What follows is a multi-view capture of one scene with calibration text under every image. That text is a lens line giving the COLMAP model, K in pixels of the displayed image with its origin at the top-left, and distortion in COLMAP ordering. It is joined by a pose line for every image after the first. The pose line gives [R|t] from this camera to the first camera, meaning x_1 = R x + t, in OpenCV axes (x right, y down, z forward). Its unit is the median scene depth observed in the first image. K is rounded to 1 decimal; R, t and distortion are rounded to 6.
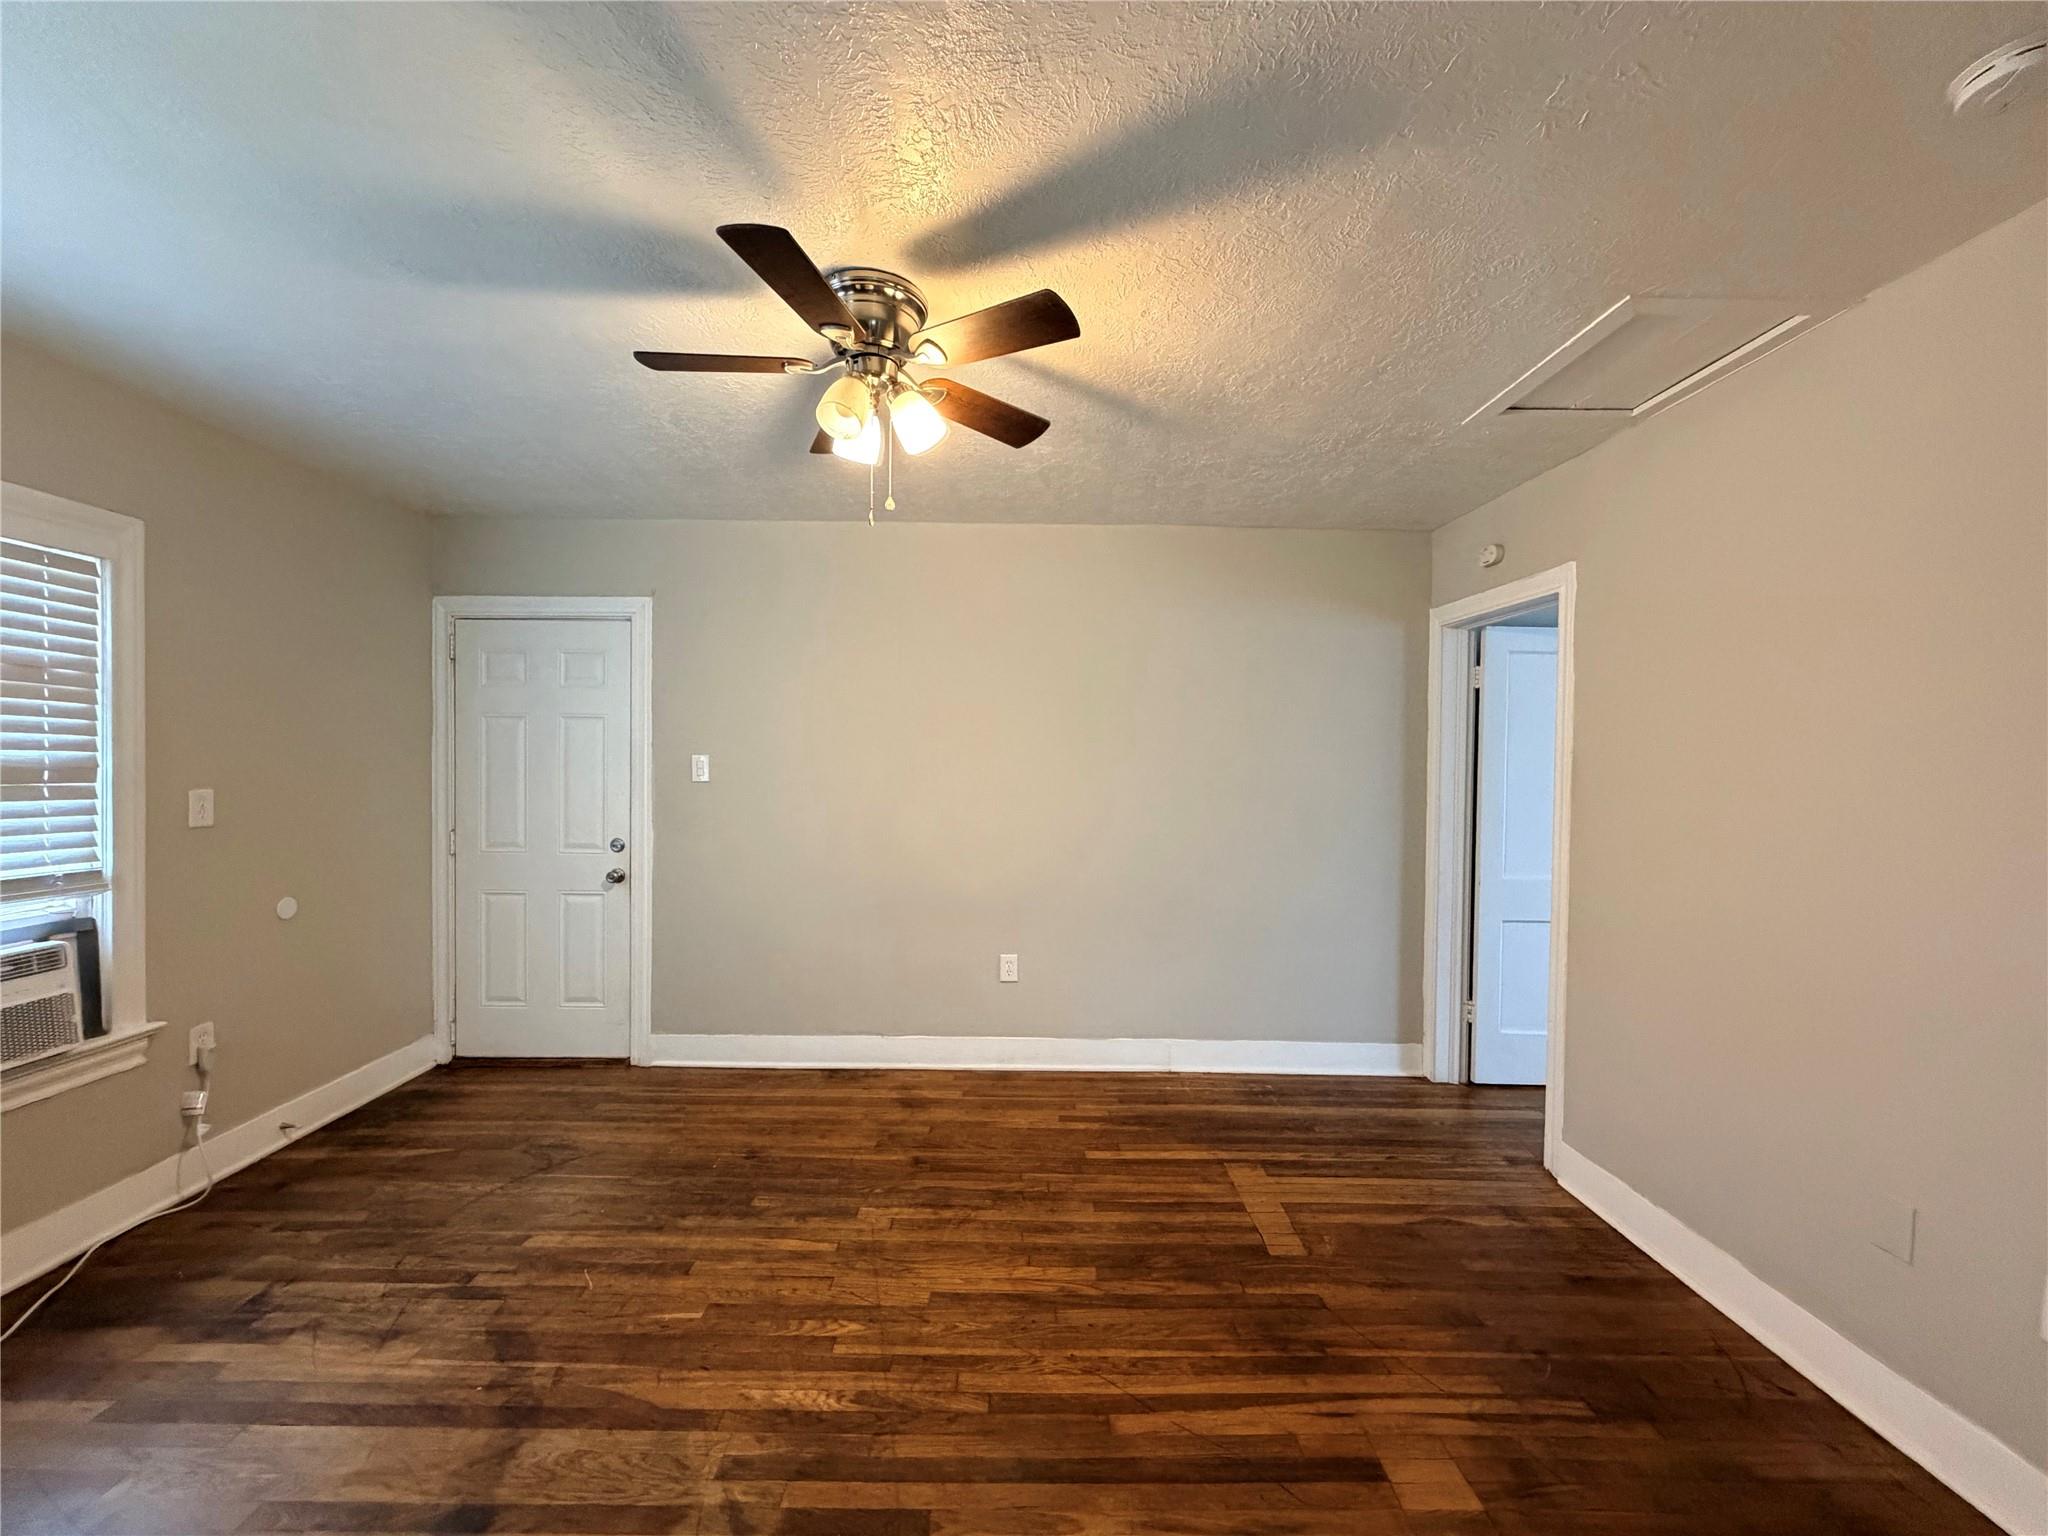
lens RADIAL K [[820.5, 0, 1026.8], [0, 820.5, 776.9], [0, 0, 1]] dist [0.003462, -0.000162]
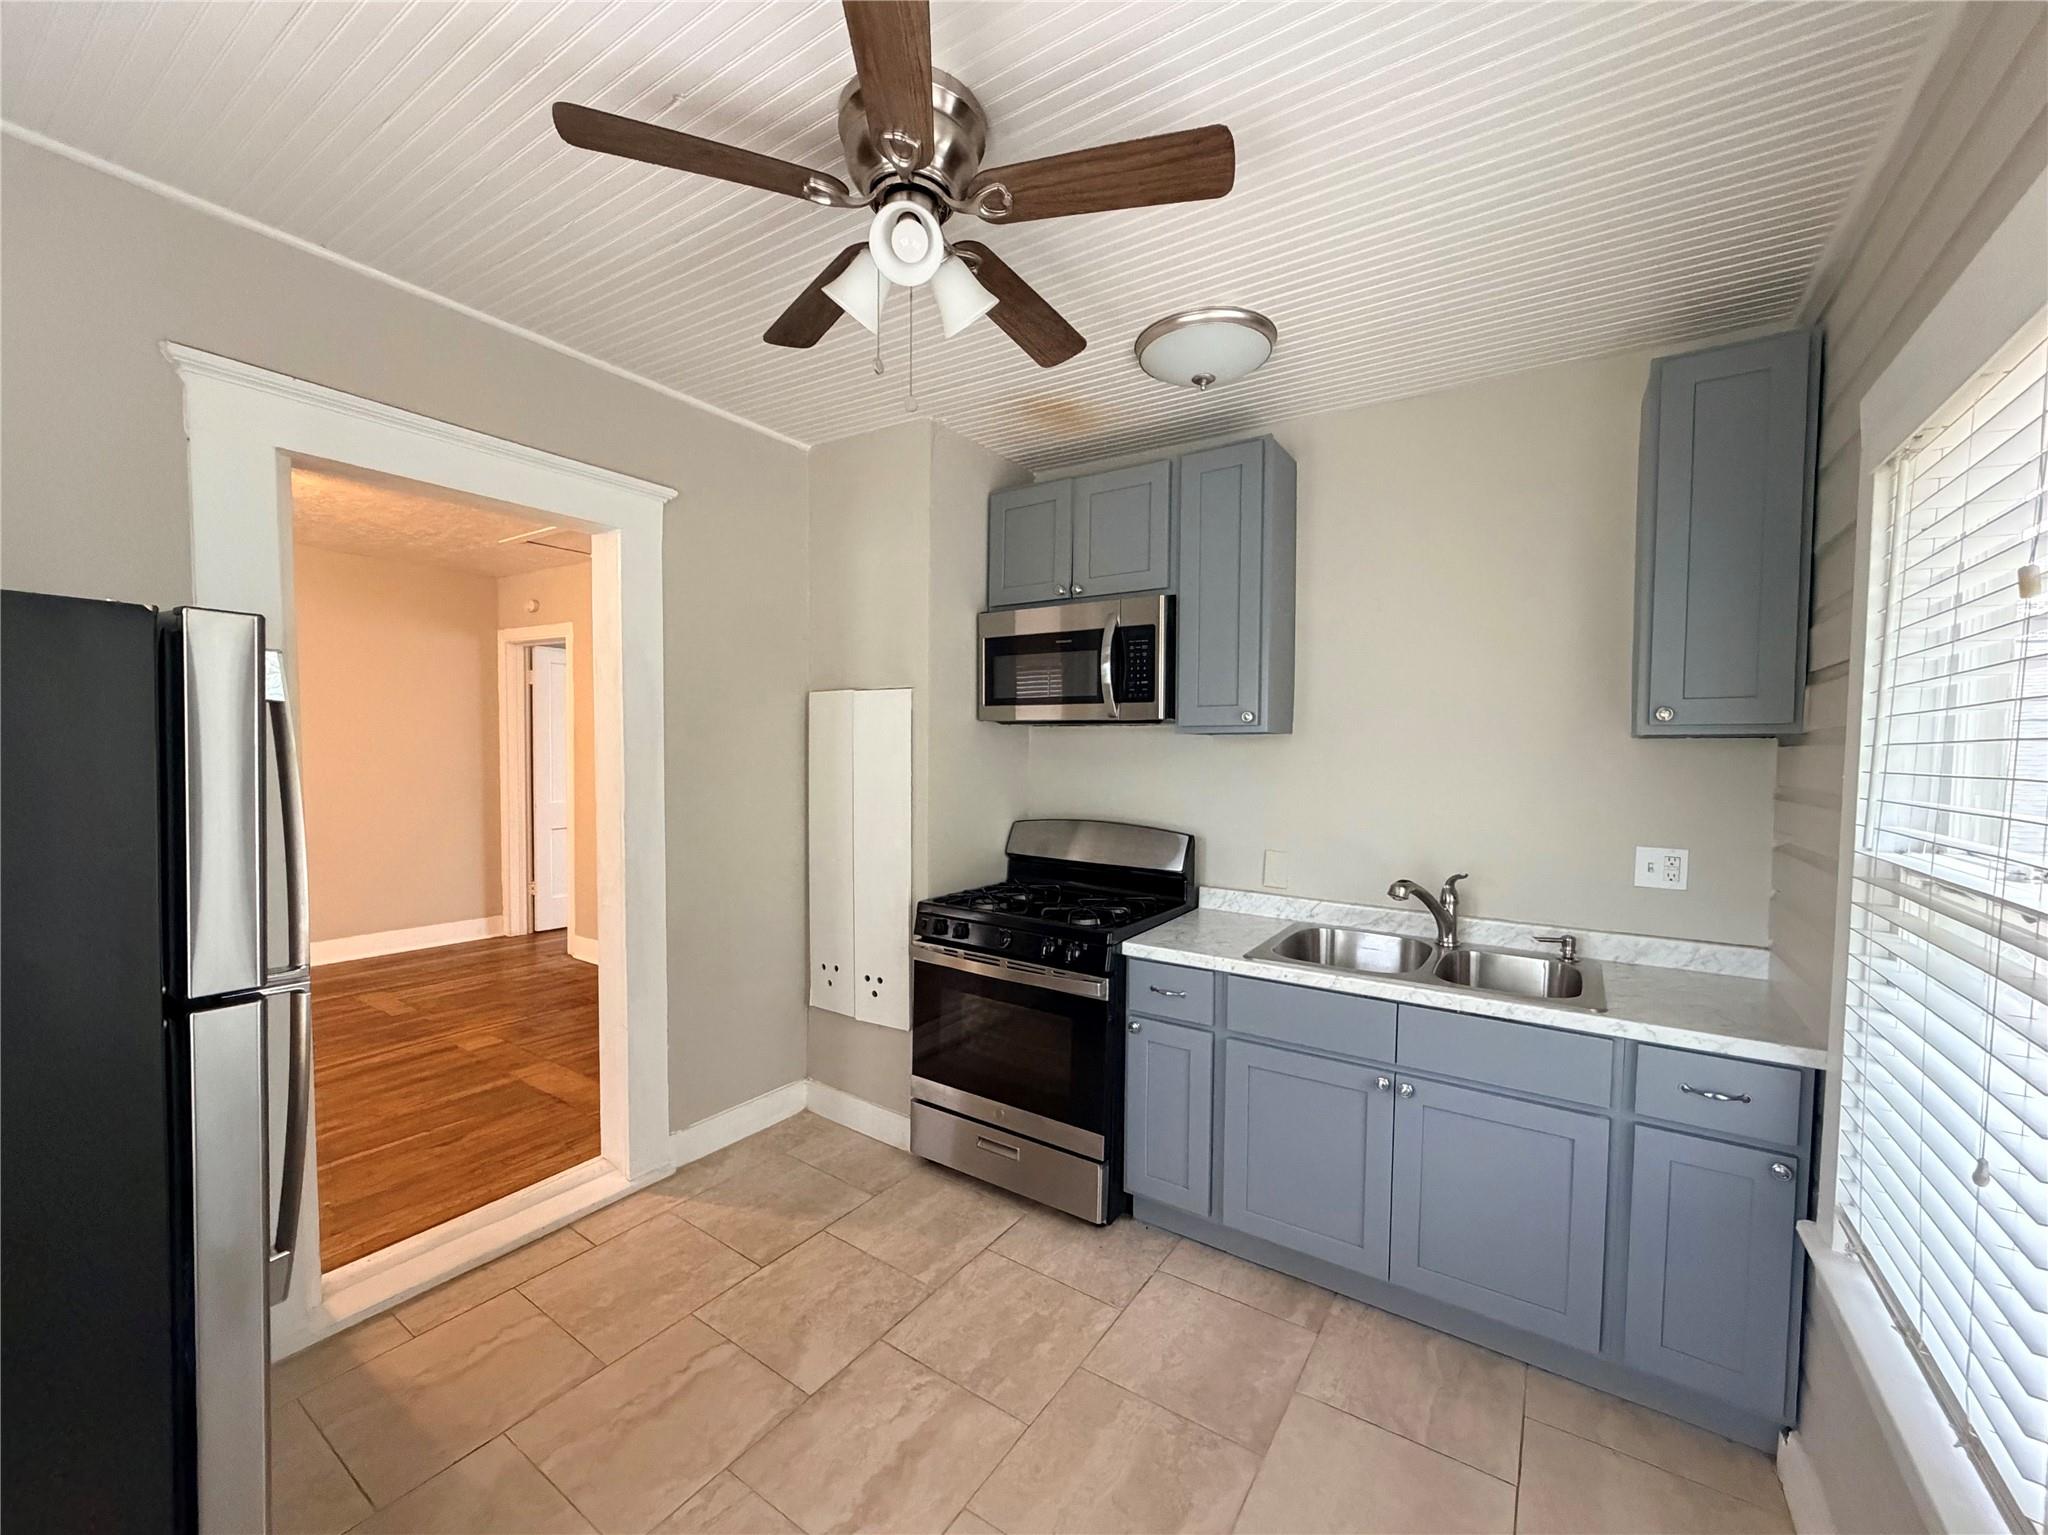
lens RADIAL K [[820.5, 0, 1026.8], [0, 820.5, 776.4], [0, 0, 1]] dist [0.003462, -0.000162]
pose [[0.560923, -0.034869, 0.827133, -0.343034], [0.007854, 0.999292, 0.036800, 0.028748], [-0.827831, -0.014146, 0.560800, -1.003395]]
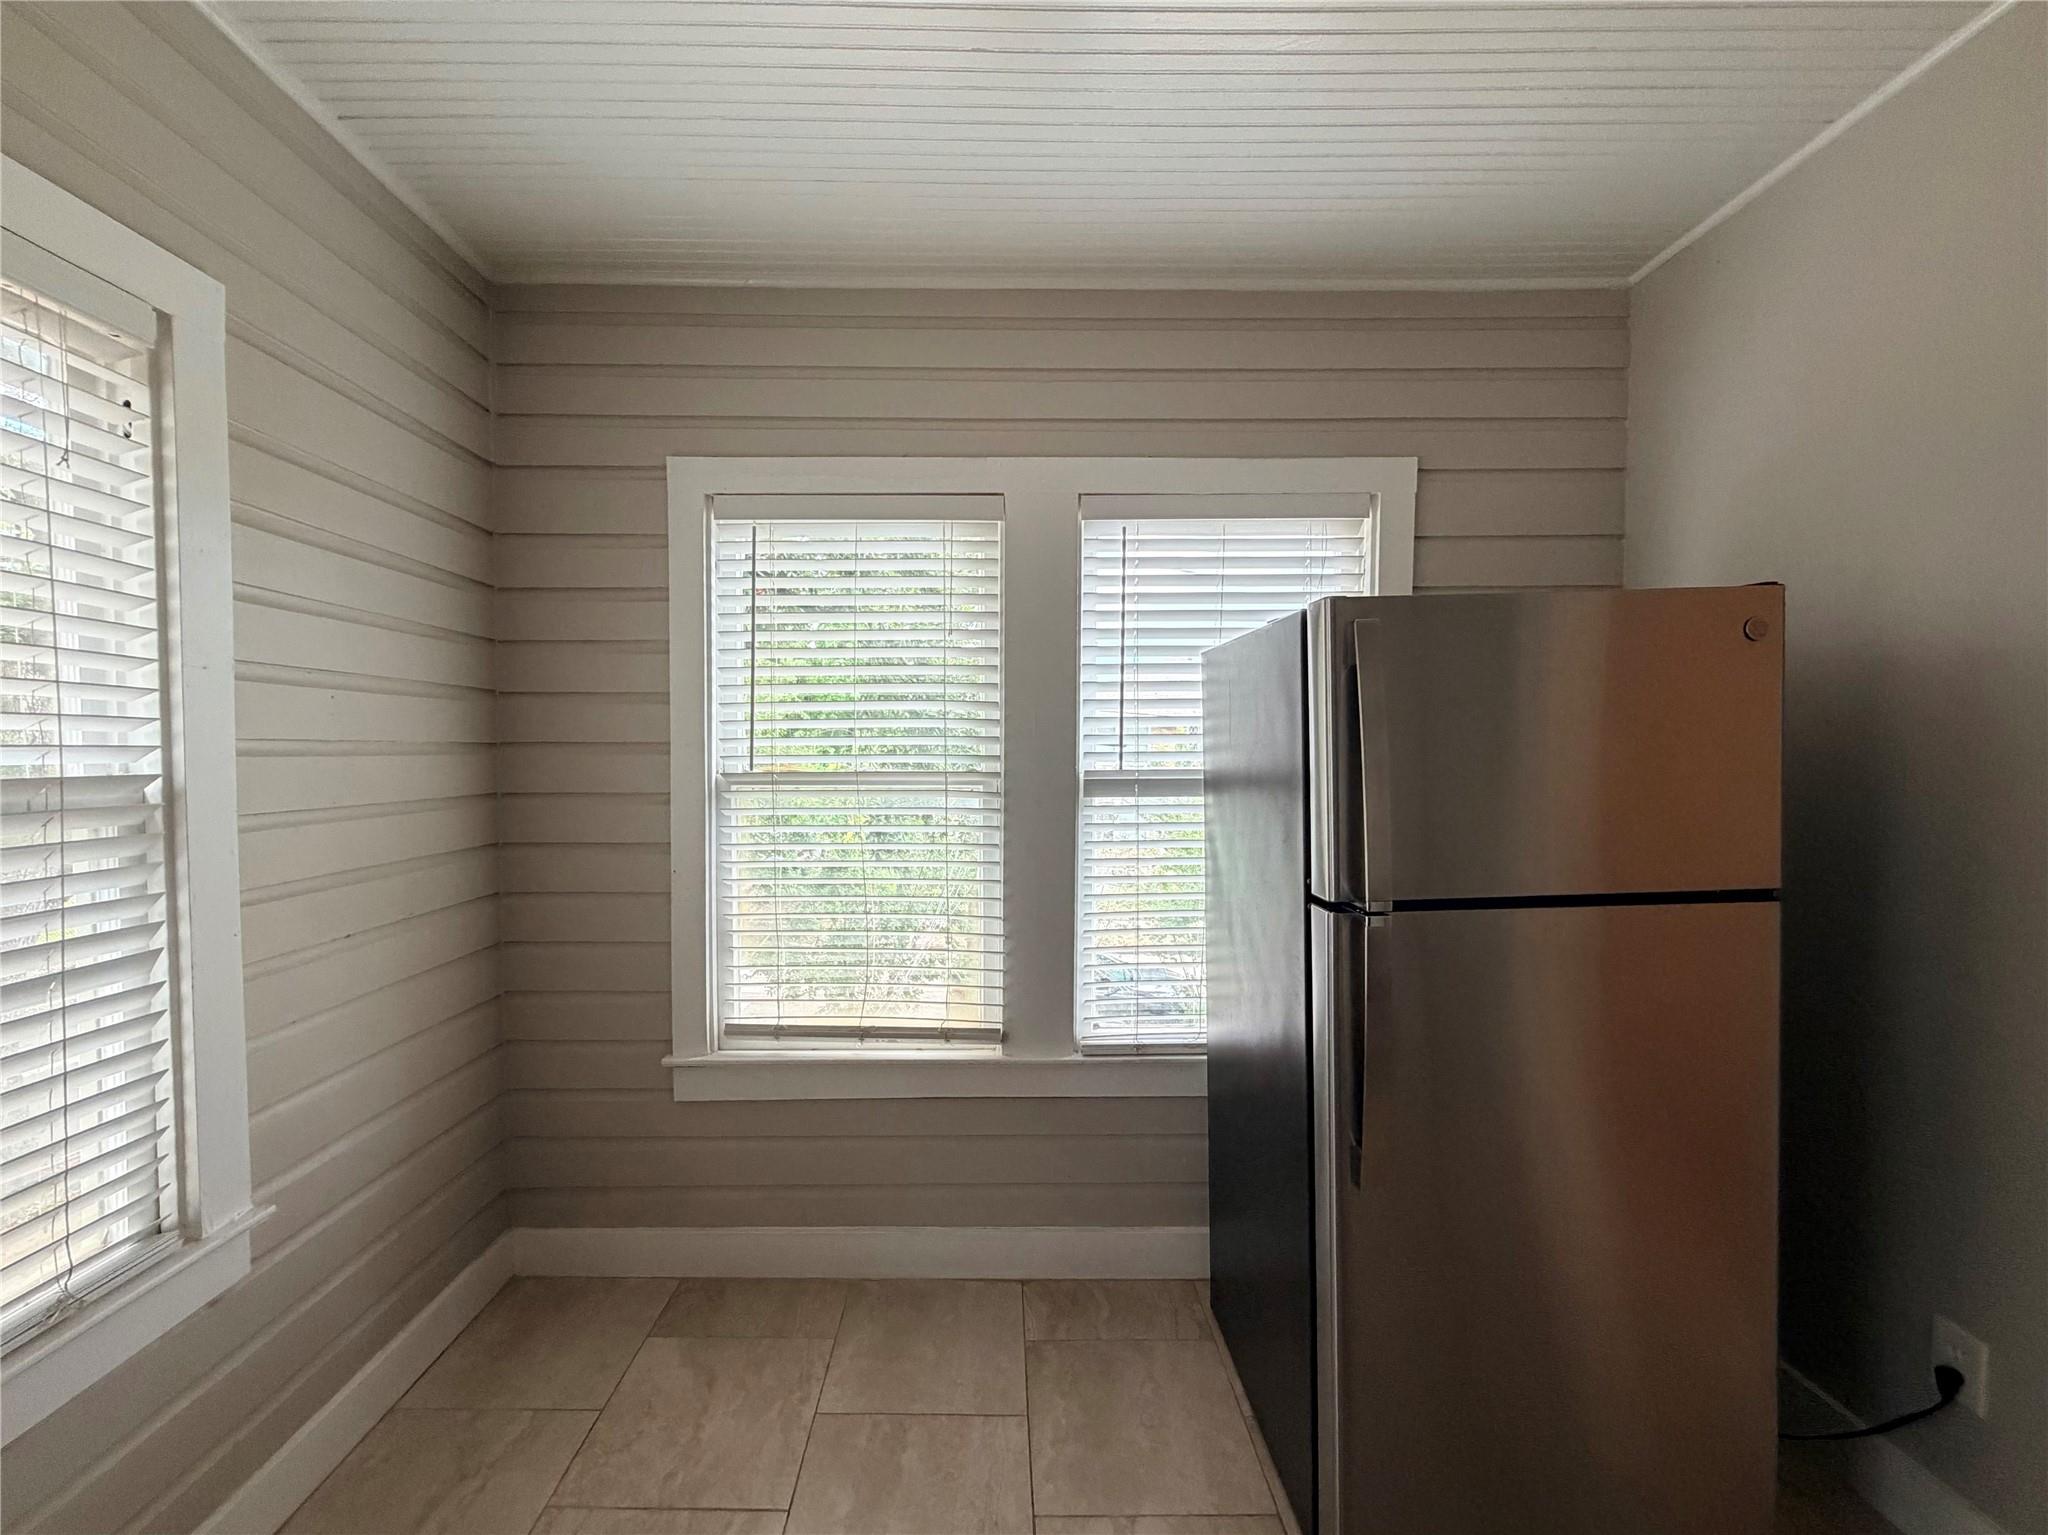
lens RADIAL K [[833.9, 0, 995.8], [0, 833.9, 767.9], [0, 0, 1]] dist [0.001077, -0.000199]
pose [[-0.011884, 0.010832, -0.999871, 0.295673], [-0.027816, 0.999551, 0.011159, 0.064473], [0.999542, 0.027945, -0.011578, -0.654092]]
